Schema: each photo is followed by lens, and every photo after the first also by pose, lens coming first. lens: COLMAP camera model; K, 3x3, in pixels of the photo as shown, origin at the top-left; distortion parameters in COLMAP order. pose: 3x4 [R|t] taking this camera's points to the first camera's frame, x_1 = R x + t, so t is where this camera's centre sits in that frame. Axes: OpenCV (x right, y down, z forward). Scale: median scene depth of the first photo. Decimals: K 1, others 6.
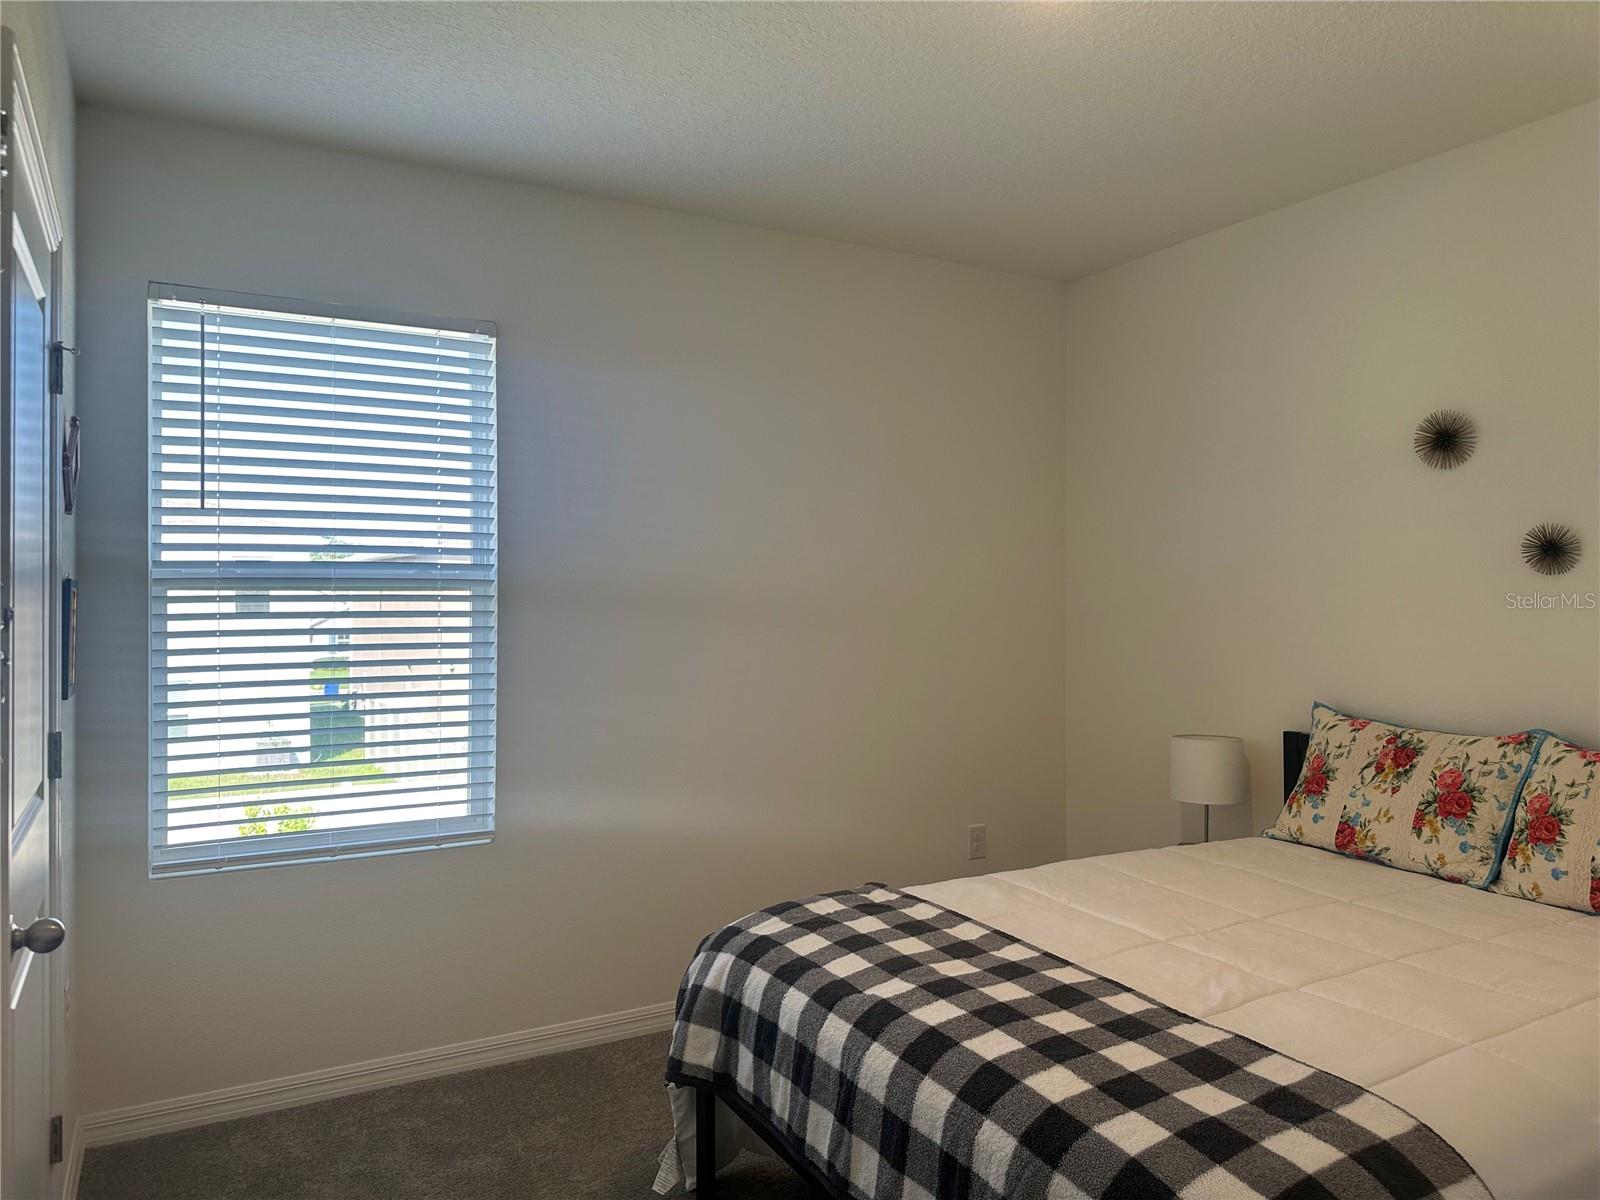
lens RADIAL K [[1110.7, 0, 804.1], [0, 1110.7, 600.7], [0, 0, 1]] dist [0.037462, -0.032303]
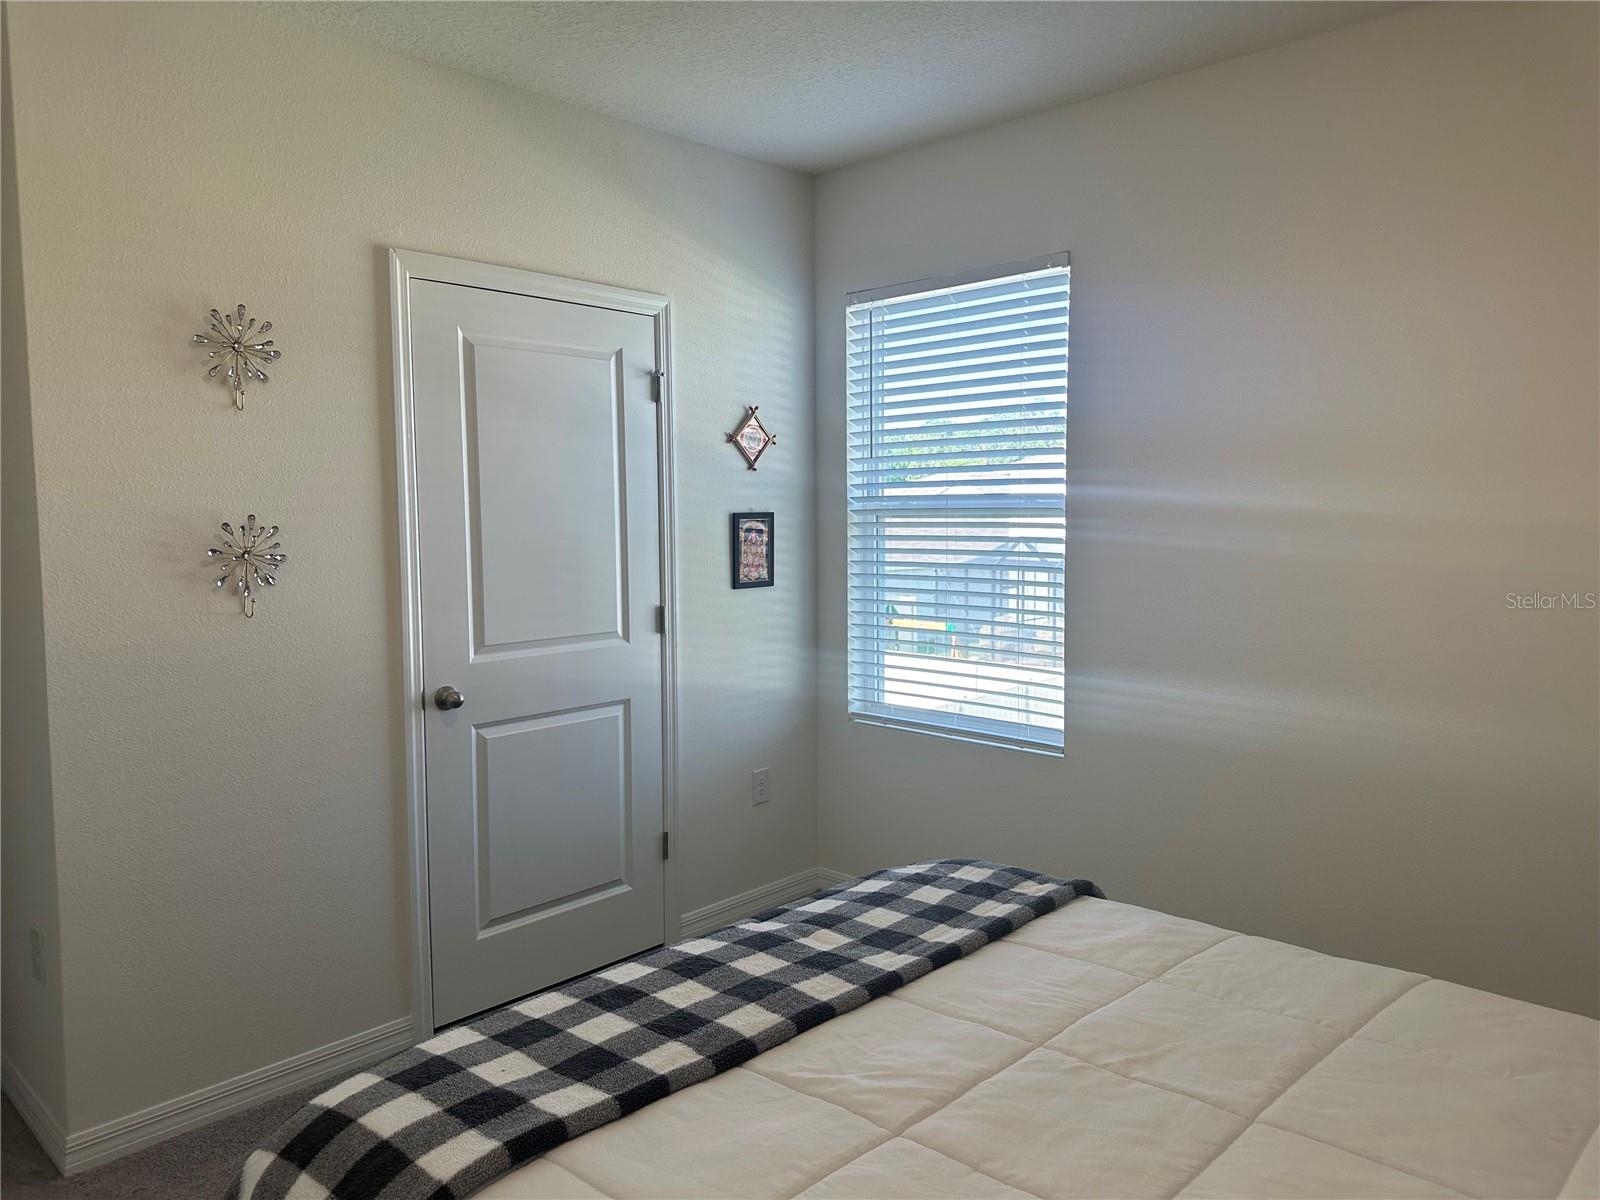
lens RADIAL K [[1110.7, 0, 805.5], [0, 1110.7, 592.8], [0, 0, 1]] dist [0.037462, -0.032303]
pose [[0.288862, 0.066074, -0.955088, 0.757782], [-0.006297, 0.997725, 0.067120, -0.009410], [0.957350, -0.013374, 0.288621, 0.566784]]
